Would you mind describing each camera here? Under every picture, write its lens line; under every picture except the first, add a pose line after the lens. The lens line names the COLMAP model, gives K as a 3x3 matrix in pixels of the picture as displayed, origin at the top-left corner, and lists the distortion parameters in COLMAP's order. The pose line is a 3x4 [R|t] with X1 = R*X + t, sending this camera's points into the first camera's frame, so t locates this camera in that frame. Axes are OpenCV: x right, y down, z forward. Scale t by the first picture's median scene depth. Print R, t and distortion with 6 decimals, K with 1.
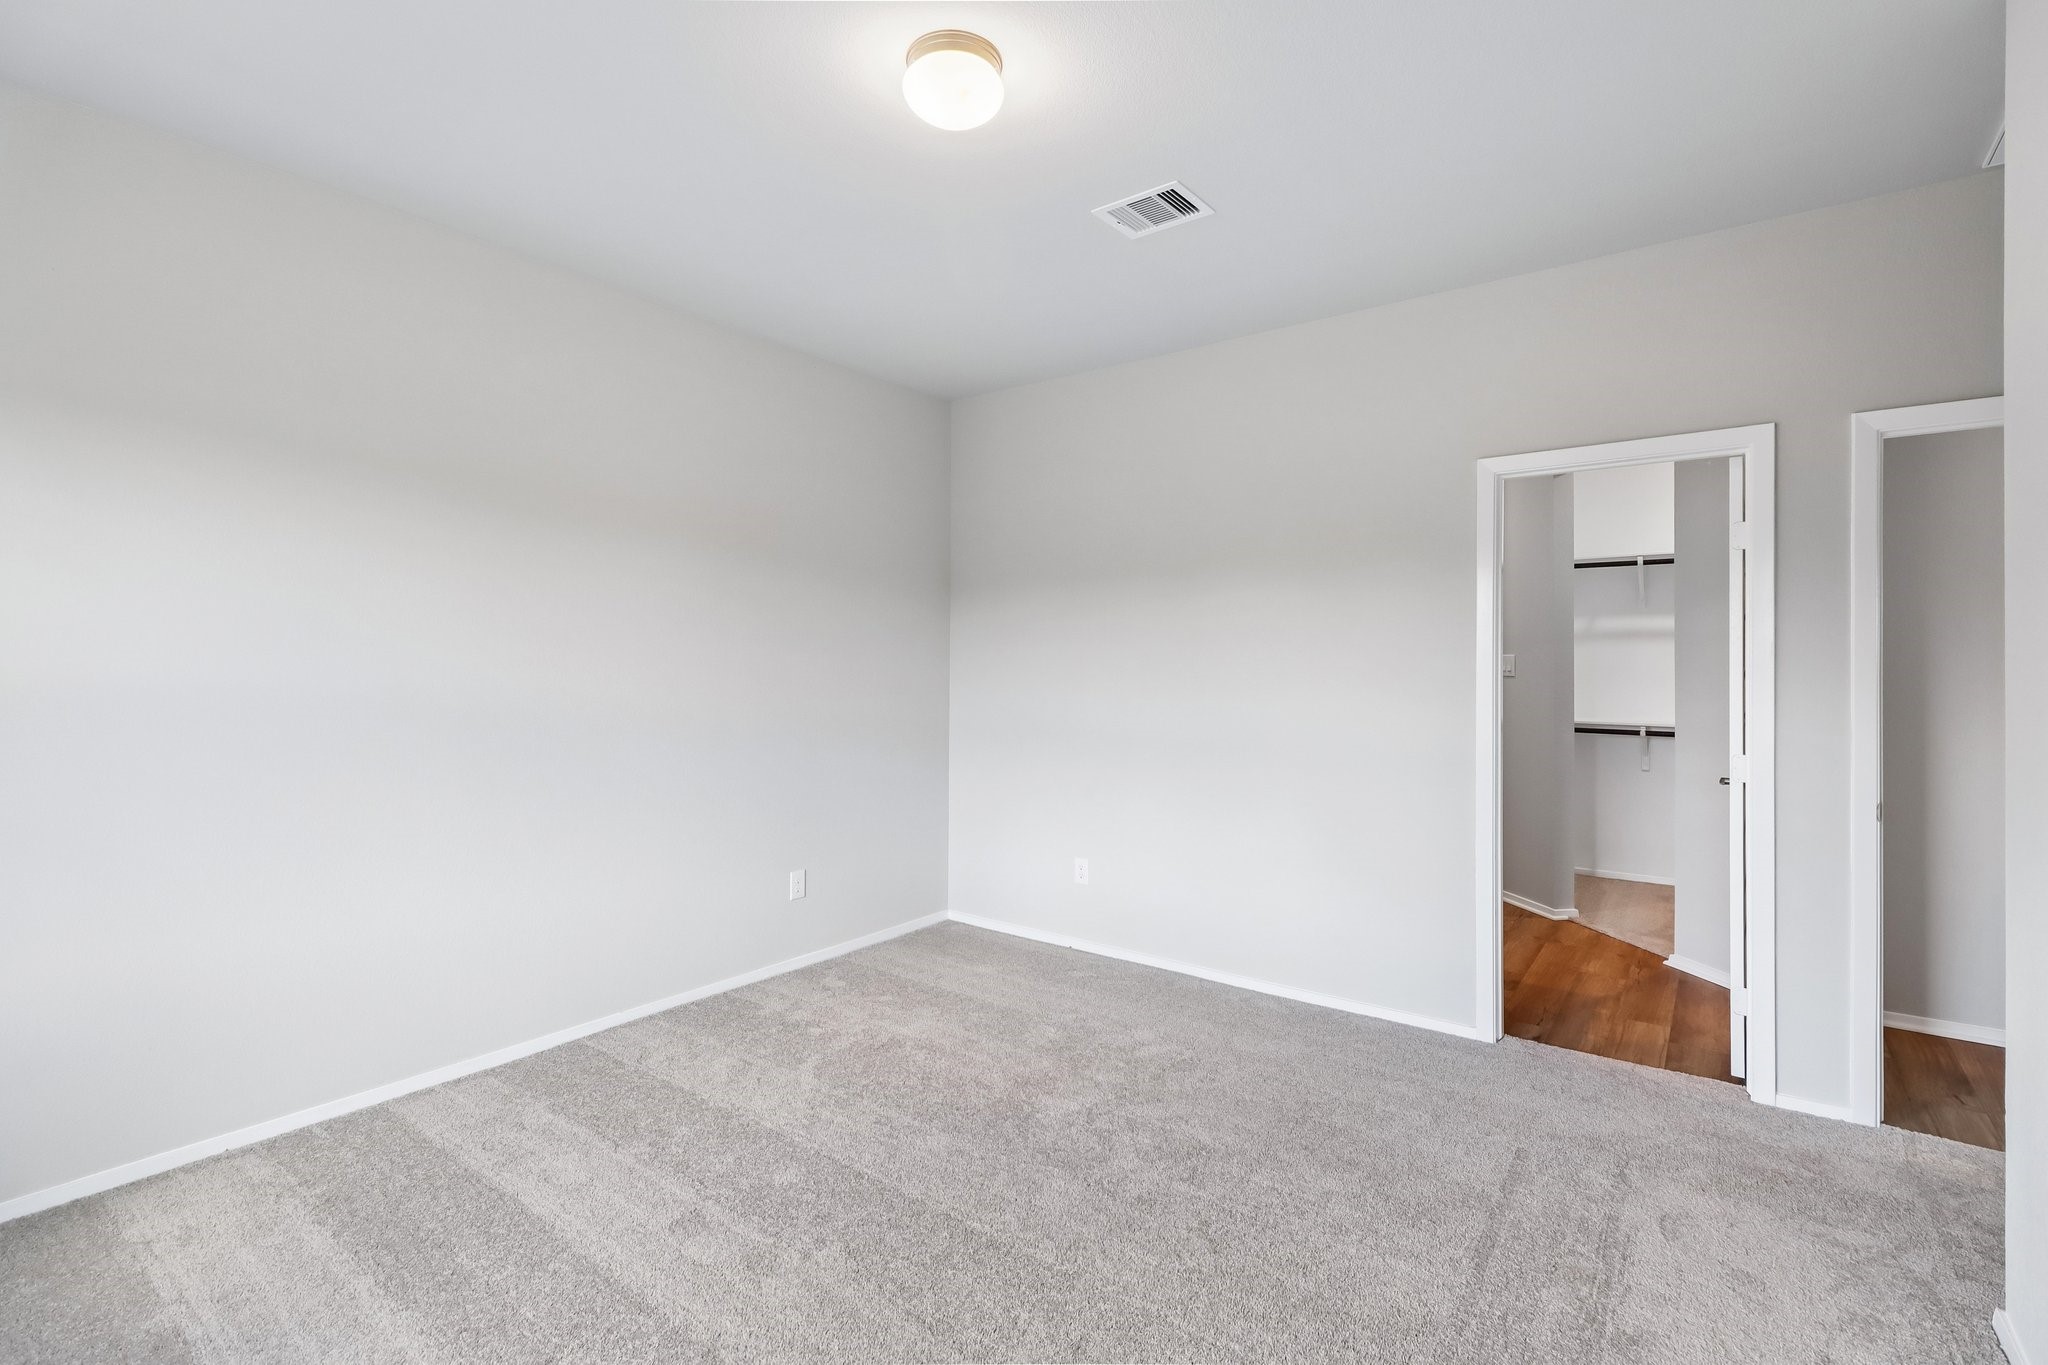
lens RADIAL K [[960.7, 0, 1018.2], [0, 960.7, 676.1], [0, 0, 1]] dist [0.003781, -0.004709]
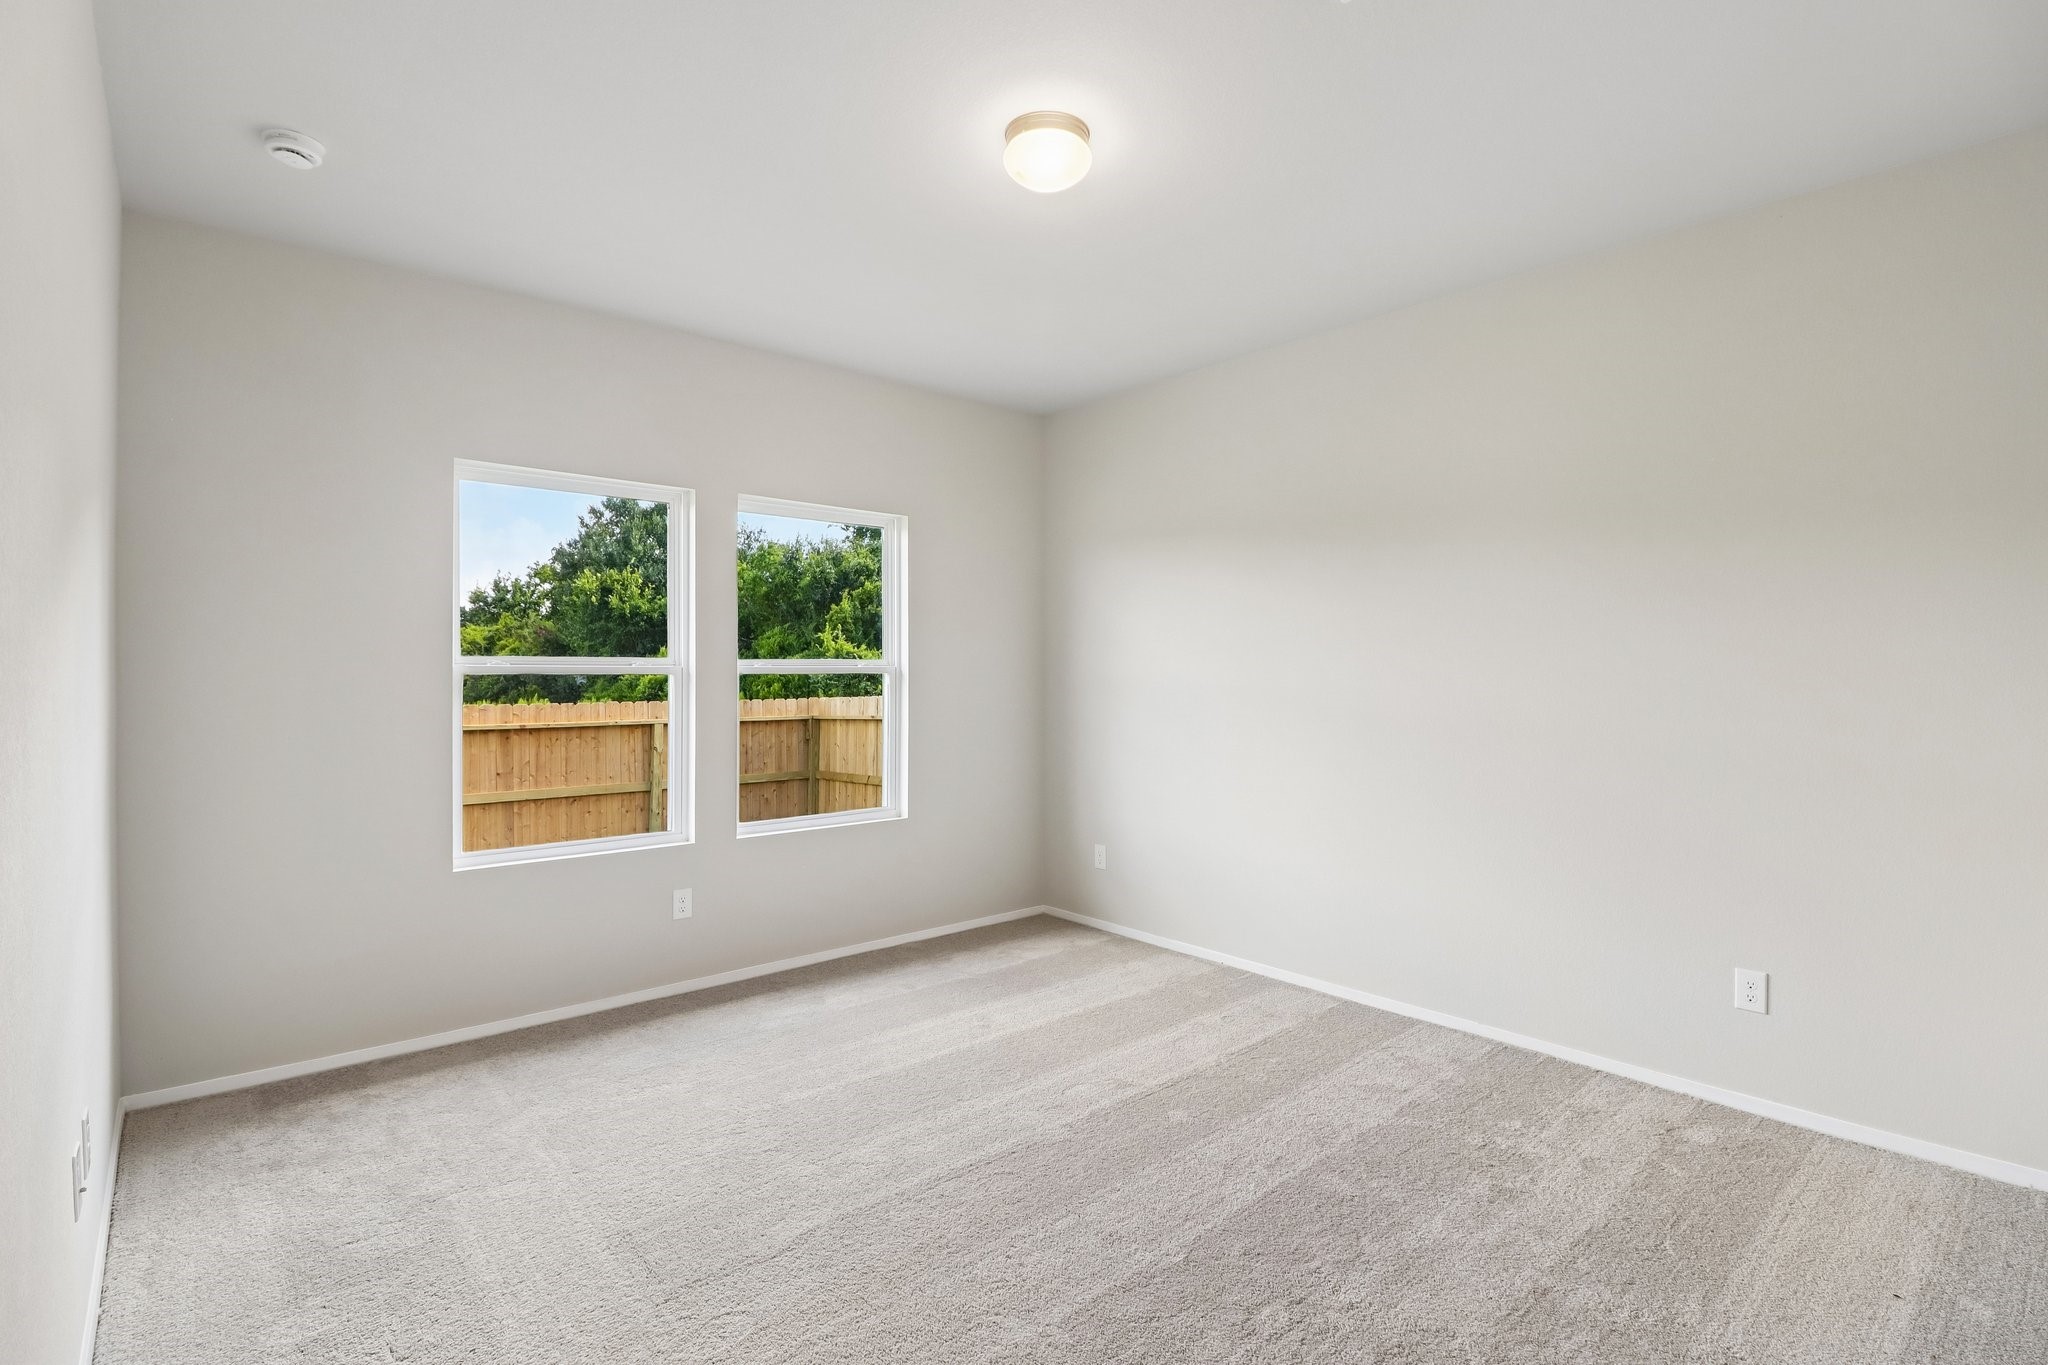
lens RADIAL K [[960.7, 0, 1025.8], [0, 960.7, 673.6], [0, 0, 1]] dist [0.003781, -0.004709]
pose [[-0.213090, 0.004561, -0.977022, 0.764080], [-0.005914, 0.999965, 0.005958, -0.019813], [0.977015, 0.007048, -0.213056, 0.864939]]
